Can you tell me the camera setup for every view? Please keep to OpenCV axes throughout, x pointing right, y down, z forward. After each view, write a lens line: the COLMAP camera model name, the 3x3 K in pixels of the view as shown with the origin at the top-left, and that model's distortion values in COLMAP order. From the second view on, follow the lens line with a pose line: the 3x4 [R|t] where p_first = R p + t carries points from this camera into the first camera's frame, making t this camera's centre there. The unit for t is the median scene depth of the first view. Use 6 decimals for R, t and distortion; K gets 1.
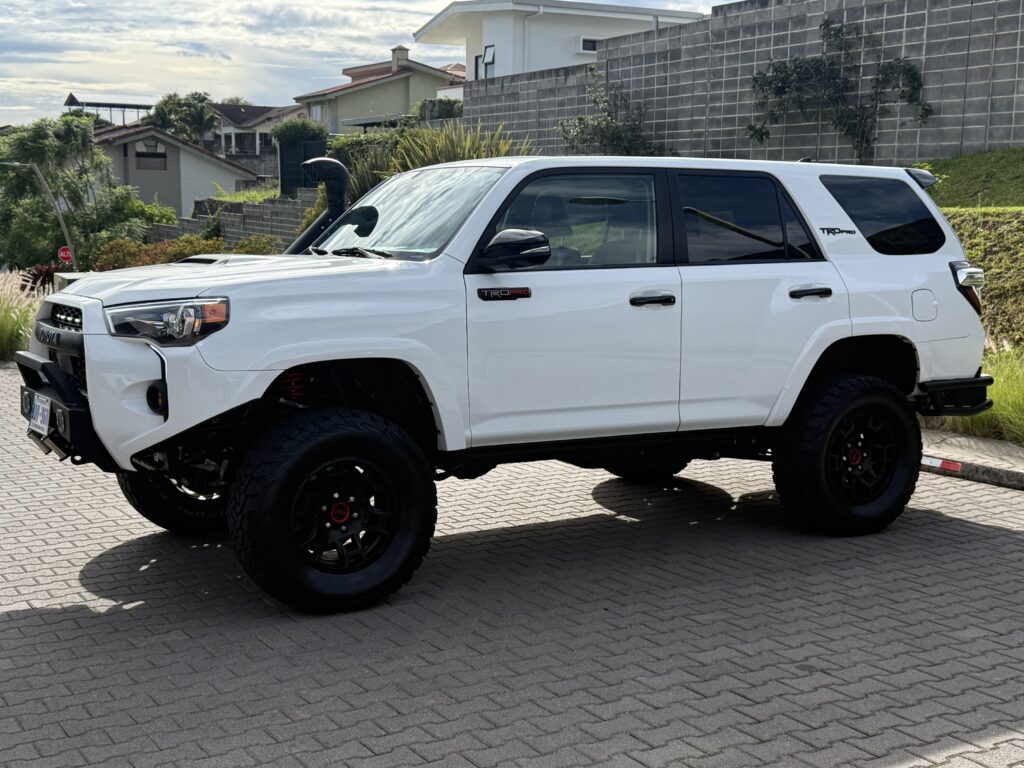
lens RADIAL K [[1453.3, 0, 512.0], [0, 1453.3, 384.0], [0, 0, 1]] dist [0.291232, -0.934402]
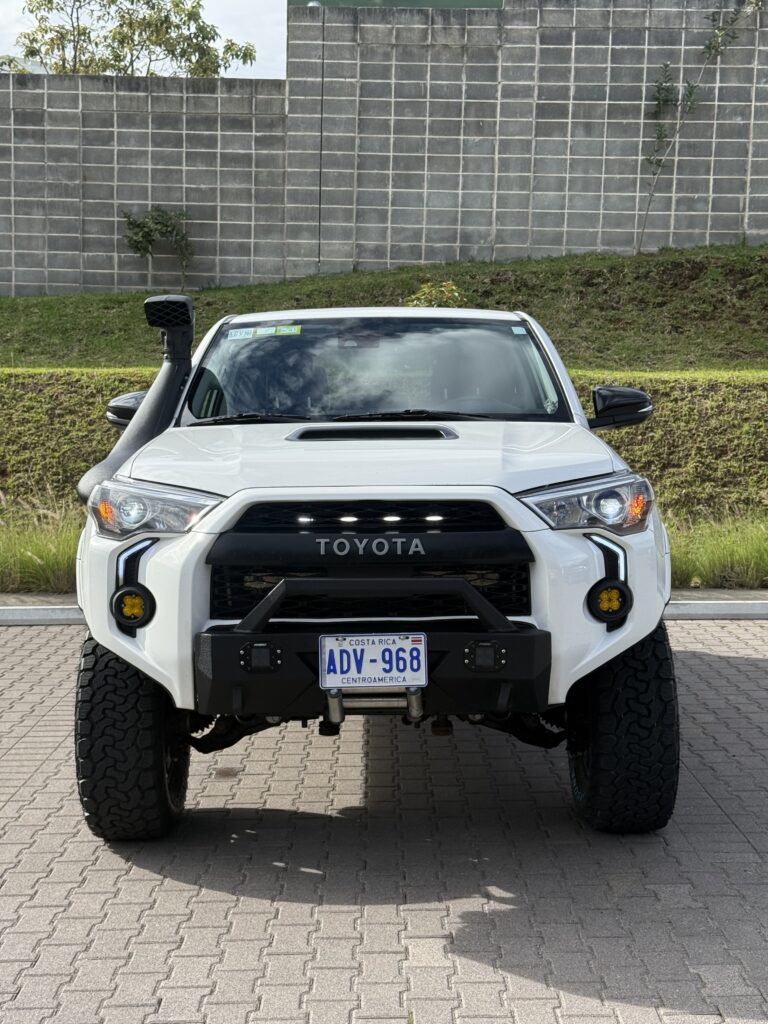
lens RADIAL K [[1545.4, 0, 384.0], [0, 1545.4, 512.0], [0, 0, 1]] dist [0.317632, -0.979160]
pose [[0.449161, -0.075664, 0.890241, -0.383509], [0.101502, 0.994278, 0.033294, -0.028984], [-0.887666, 0.075407, 0.454271, 0.267111]]
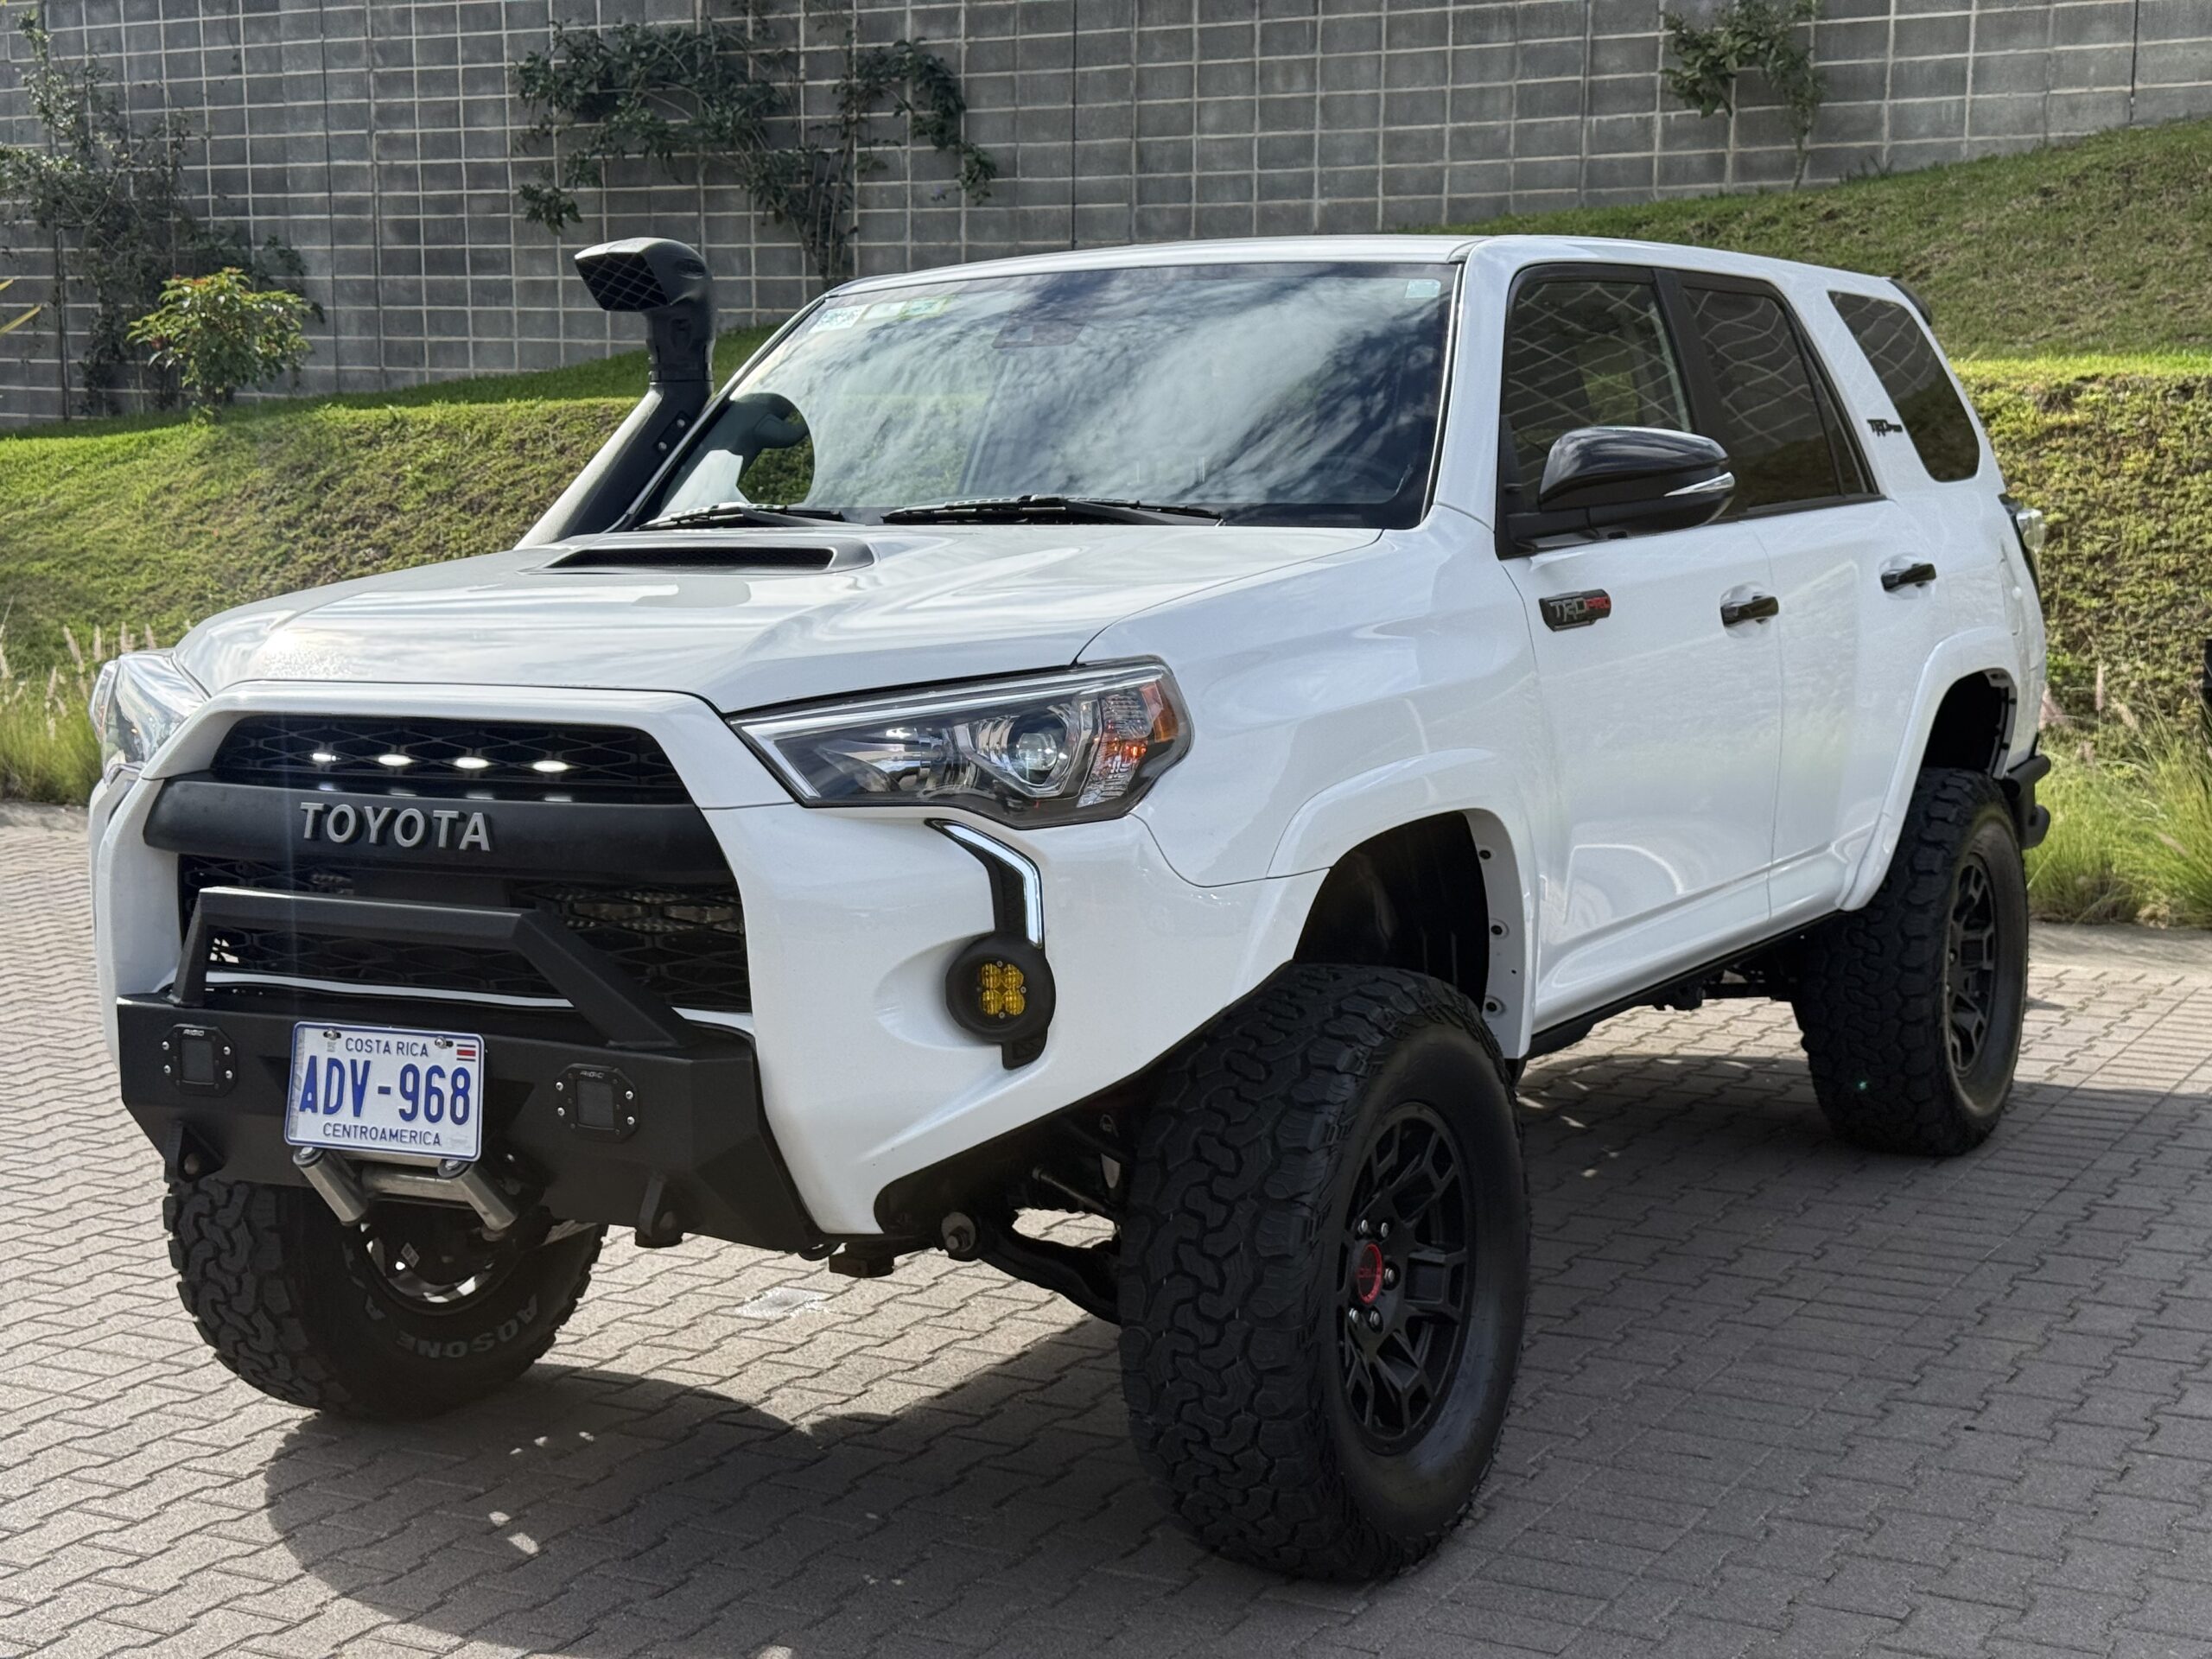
lens RADIAL K [[3338.2, 0, 1106.0], [0, 3338.2, 829.5], [0, 0, 1]] dist [0.317632, -0.979160]
pose [[0.853262, -0.079881, 0.515327, -0.216788], [0.076037, 0.996695, 0.028598, -0.016144], [-0.515909, 0.014782, 0.856516, 0.137775]]
